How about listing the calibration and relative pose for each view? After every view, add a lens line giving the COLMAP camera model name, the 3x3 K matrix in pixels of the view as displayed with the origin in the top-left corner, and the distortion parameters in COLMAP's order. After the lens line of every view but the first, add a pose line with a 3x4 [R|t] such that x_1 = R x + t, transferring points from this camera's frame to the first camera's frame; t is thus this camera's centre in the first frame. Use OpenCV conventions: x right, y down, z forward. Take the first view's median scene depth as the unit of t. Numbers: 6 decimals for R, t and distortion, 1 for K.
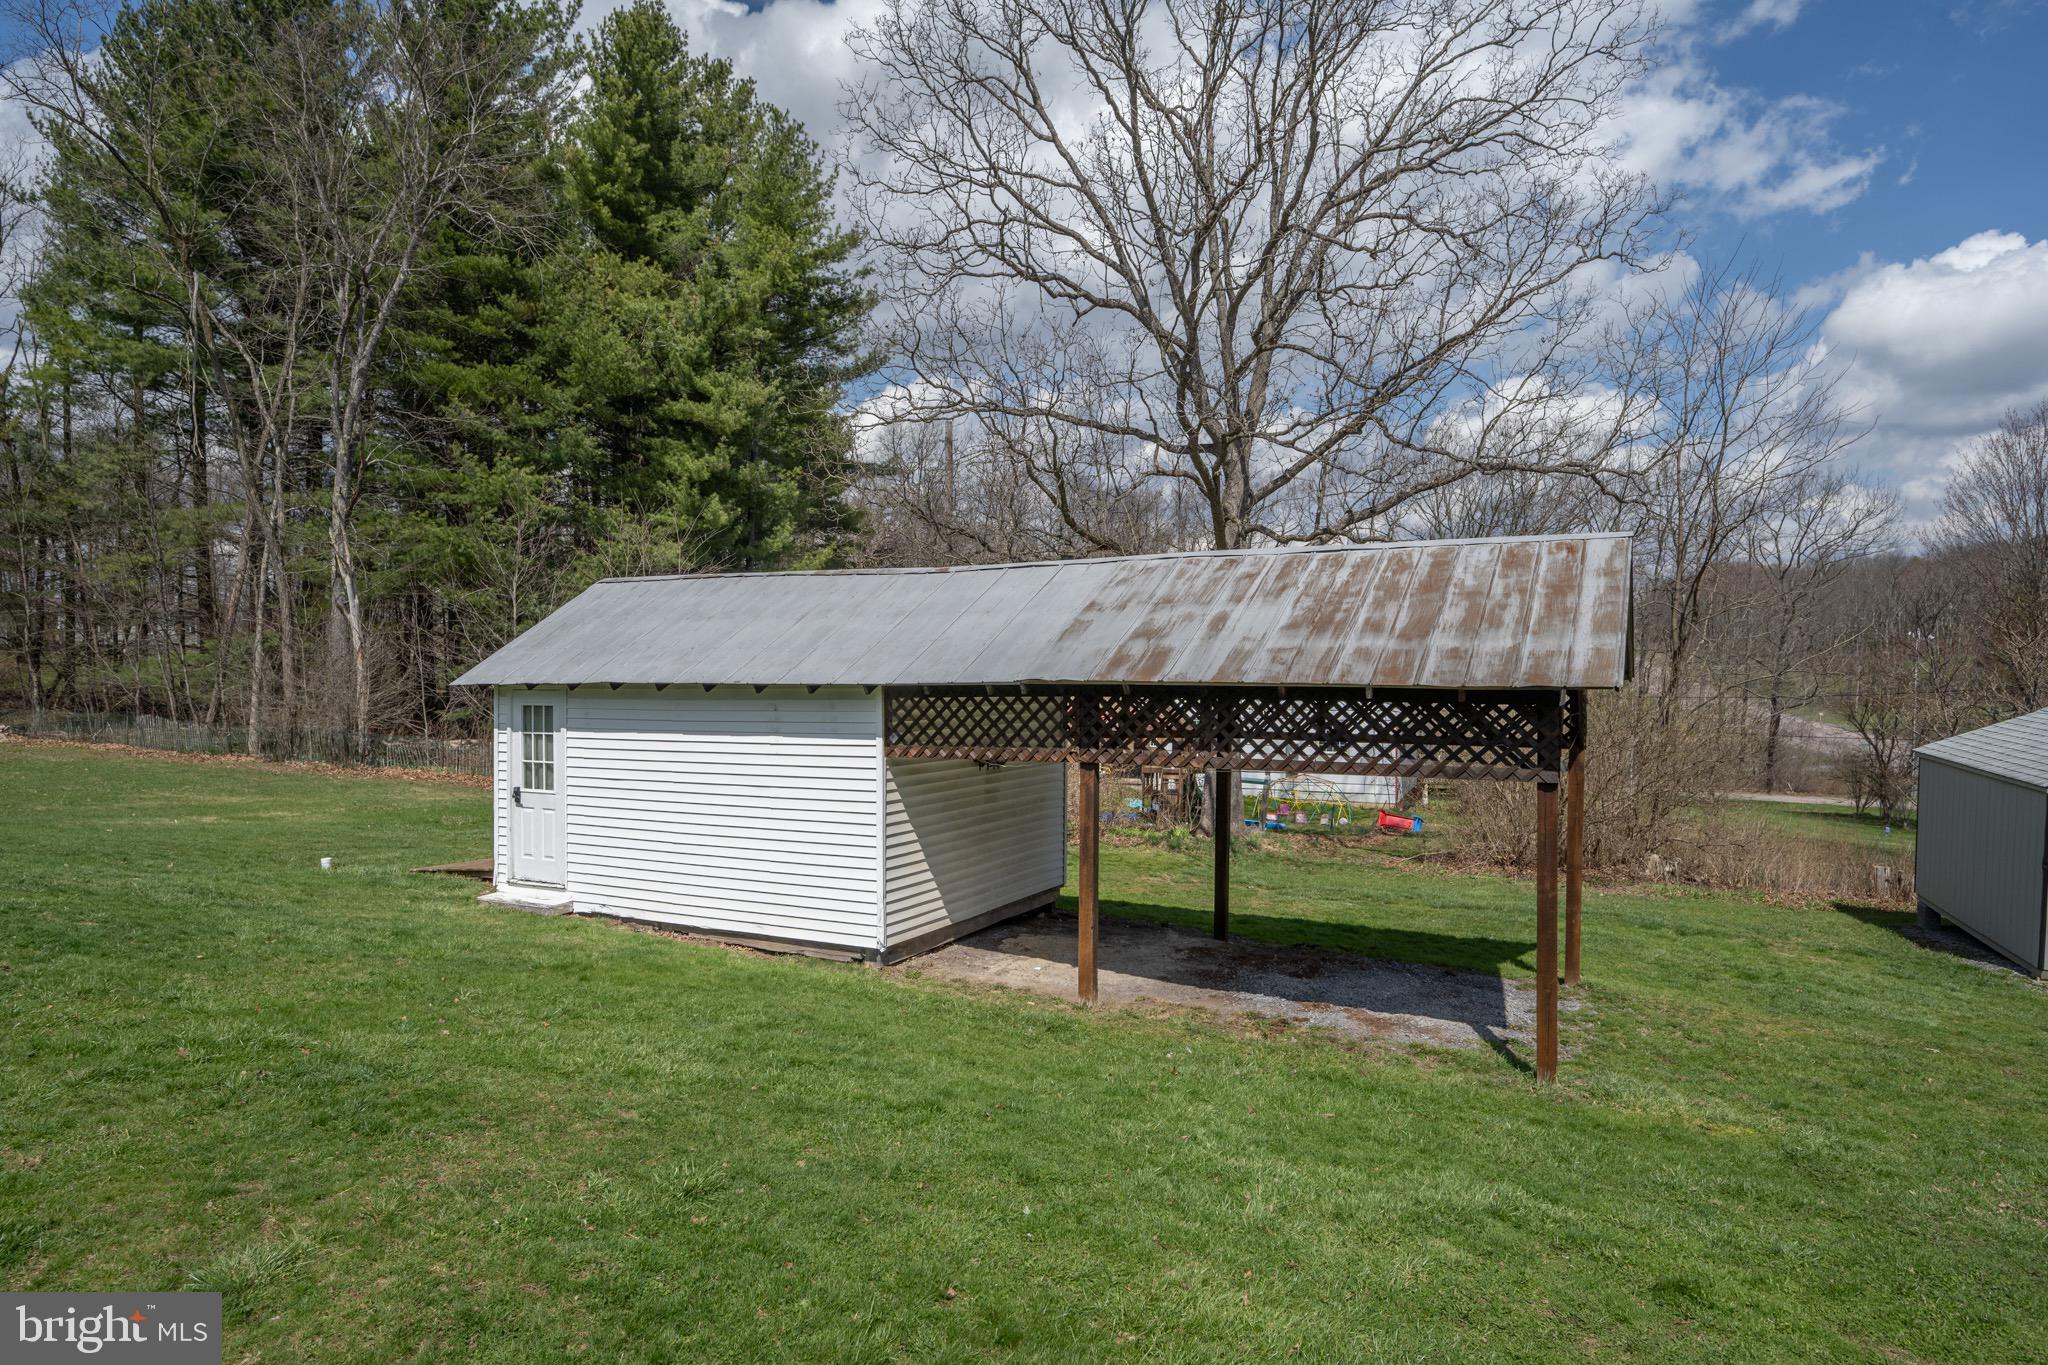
lens RADIAL K [[1181.3, 0, 1003.7], [0, 1181.3, 687.2], [0, 0, 1]] dist [0.000160, 0.000221]
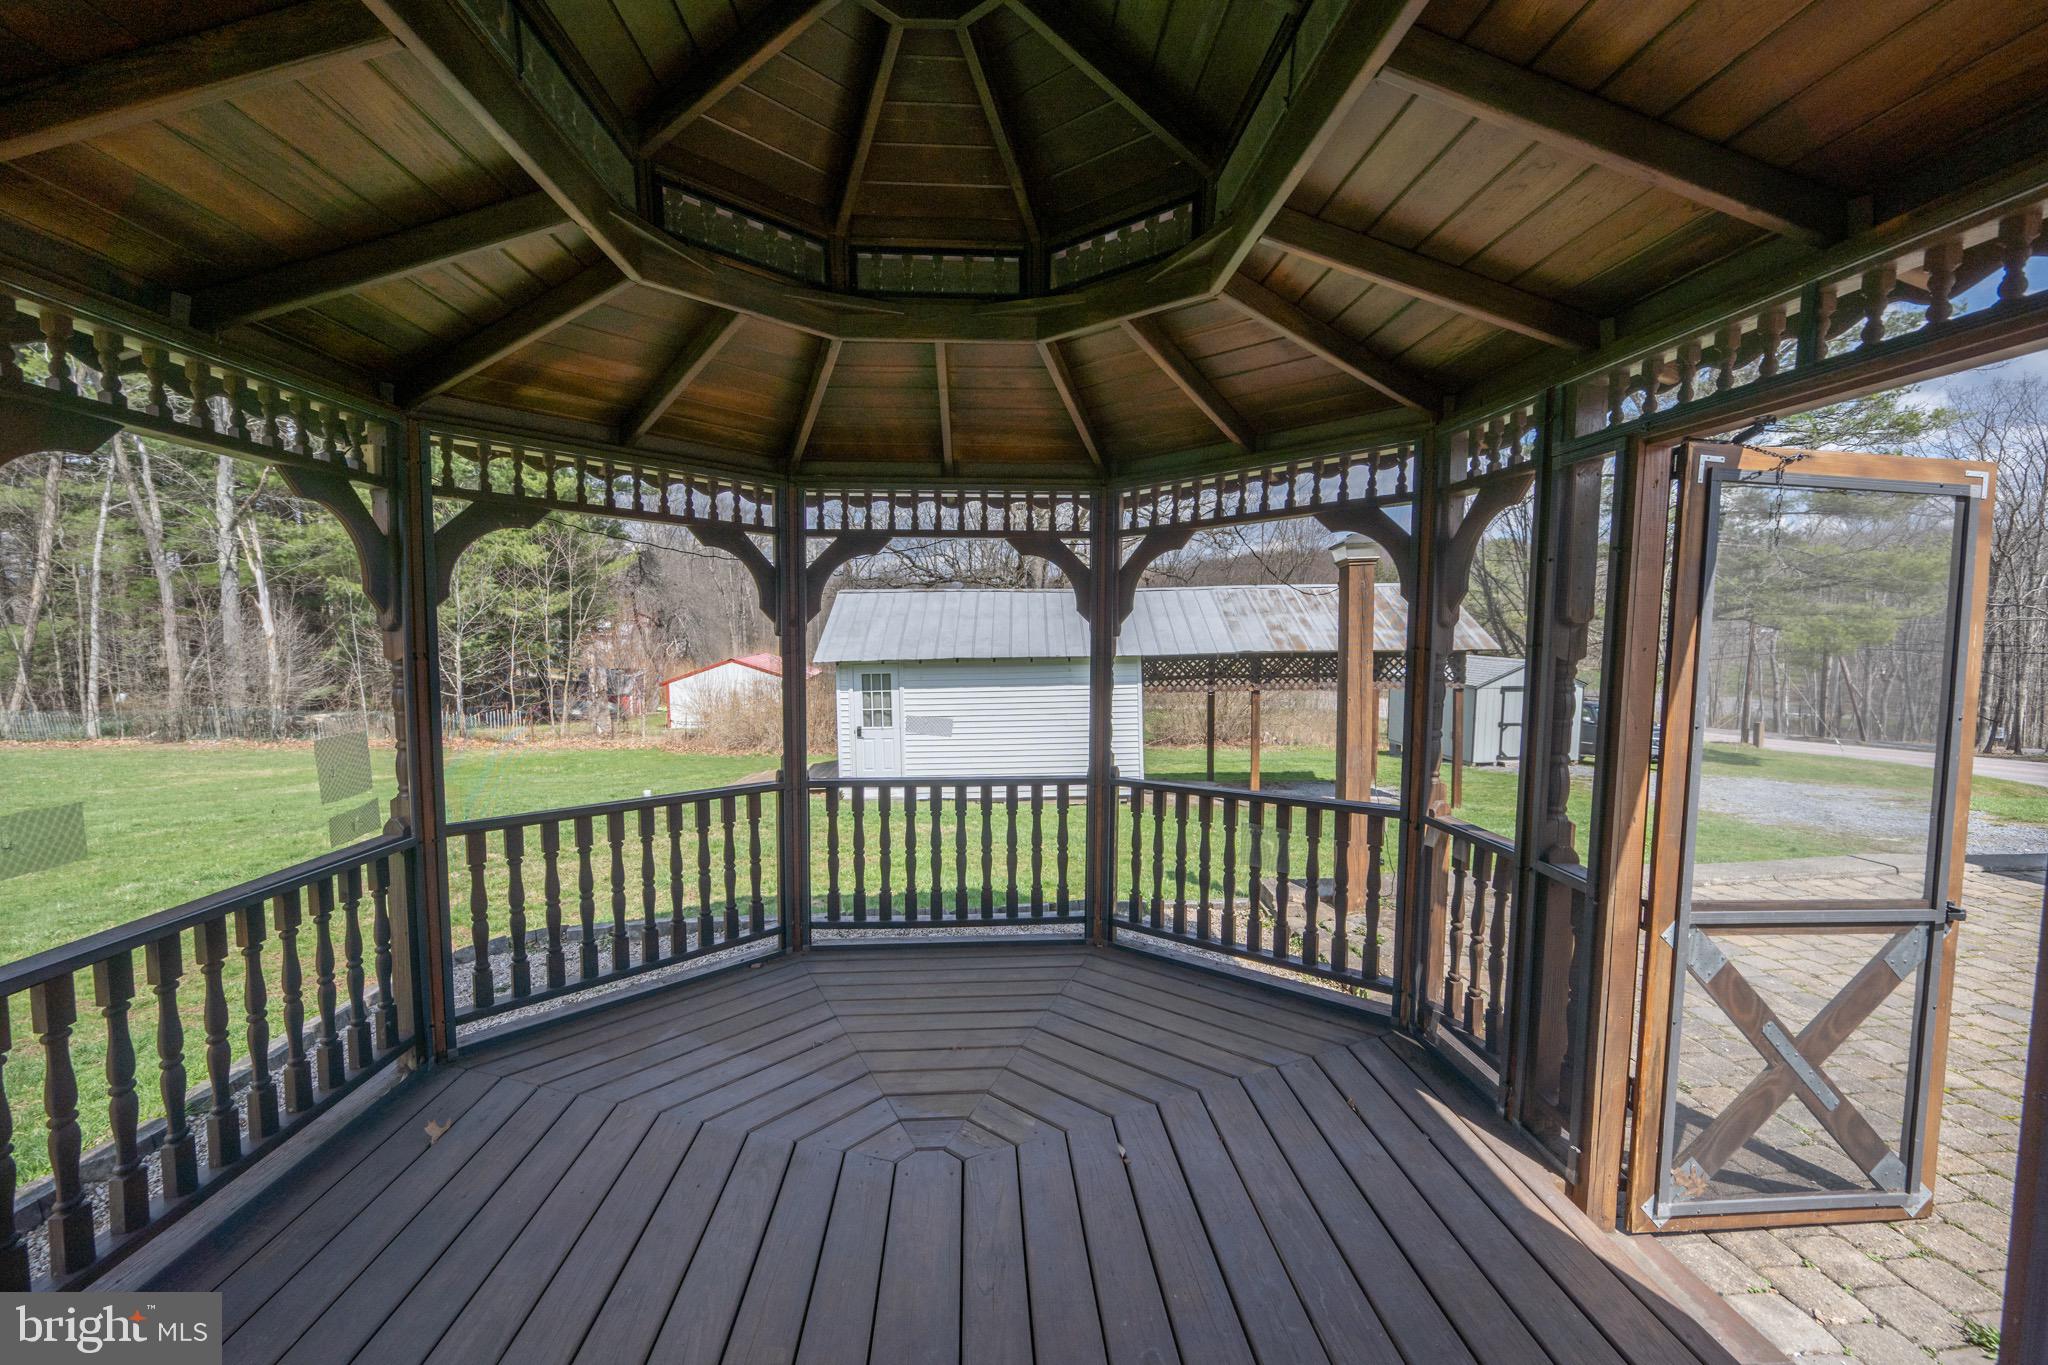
lens RADIAL K [[813.0, 0, 1015.1], [0, 813.0, 690.2], [0, 0, 1]] dist [-0.003757, 0.000578]
pose [[0.877523, -0.042375, 0.477658, -0.696031], [0.020331, 0.998480, 0.051229, -0.012946], [-0.479103, -0.035243, 0.877051, -0.022847]]
